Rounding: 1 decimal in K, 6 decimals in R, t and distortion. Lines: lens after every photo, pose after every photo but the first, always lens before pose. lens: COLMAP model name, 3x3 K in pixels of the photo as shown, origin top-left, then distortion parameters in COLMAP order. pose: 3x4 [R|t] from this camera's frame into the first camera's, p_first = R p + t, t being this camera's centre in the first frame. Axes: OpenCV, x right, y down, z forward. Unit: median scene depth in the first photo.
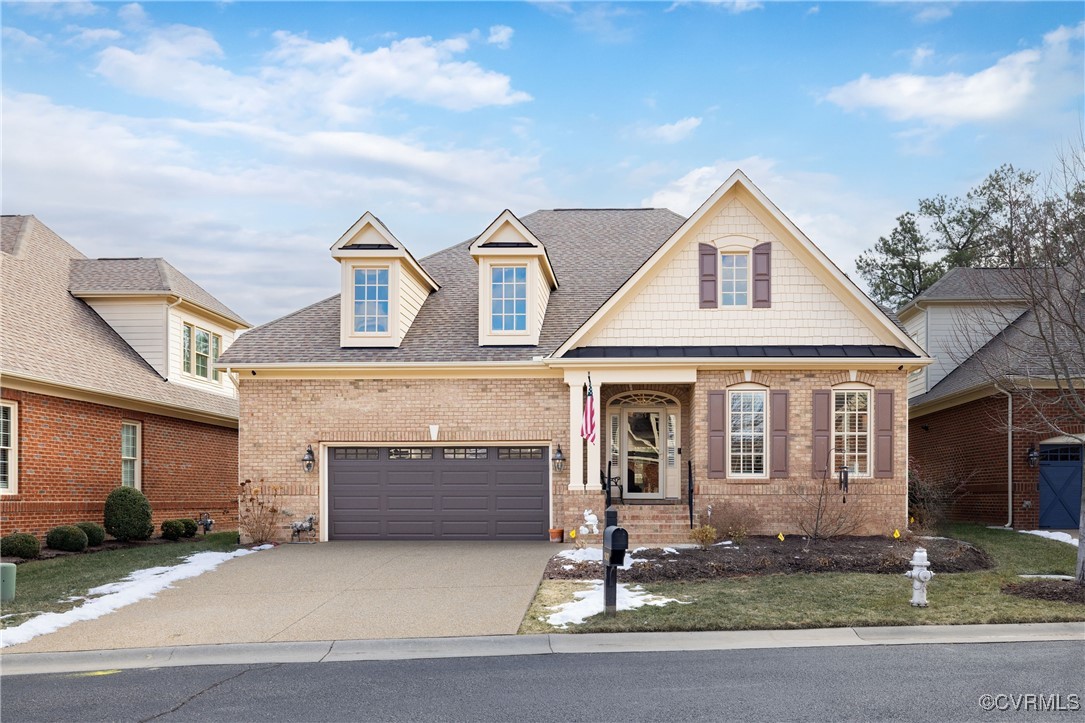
lens RADIAL K [[843.2, 0, 543.0], [0, 843.2, 361.4], [0, 0, 1]] dist [-0.002032, -0.000278]
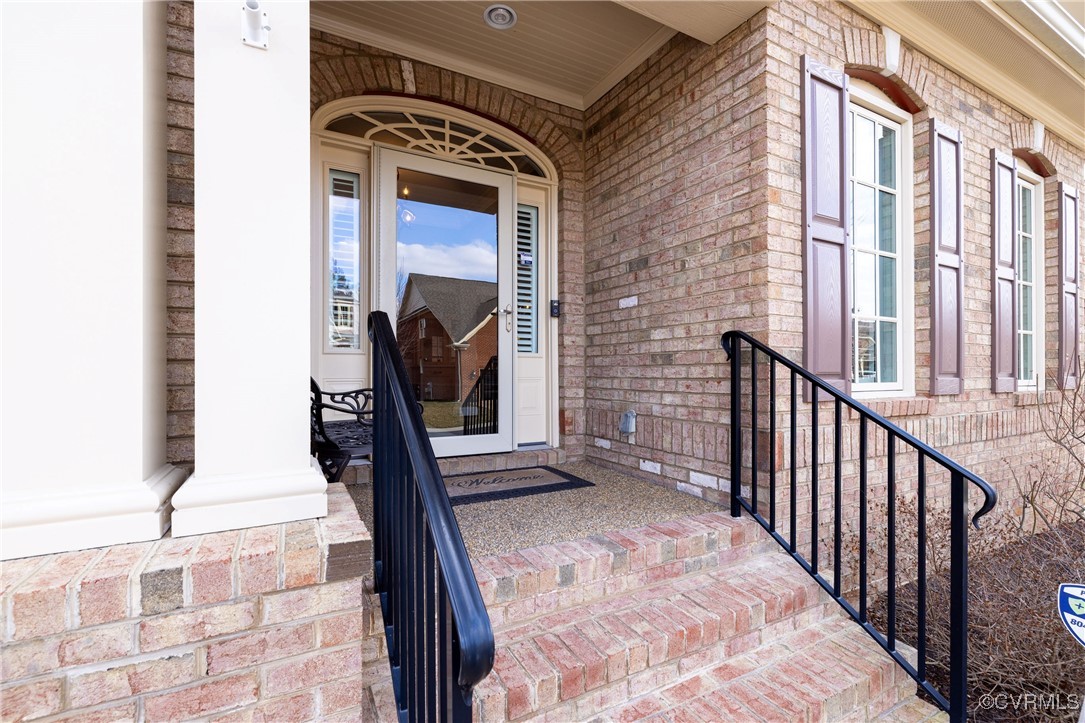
lens RADIAL K [[469.9, 0, 547.6], [0, 469.9, 364.5], [0, 0, 1]] dist [0.075444, -0.000089]
pose [[0.812677, 0.023614, 0.582235, 0.047059], [-0.108864, 0.987739, 0.111891, 0.105611], [-0.572455, -0.154315, 0.805284, 0.826934]]
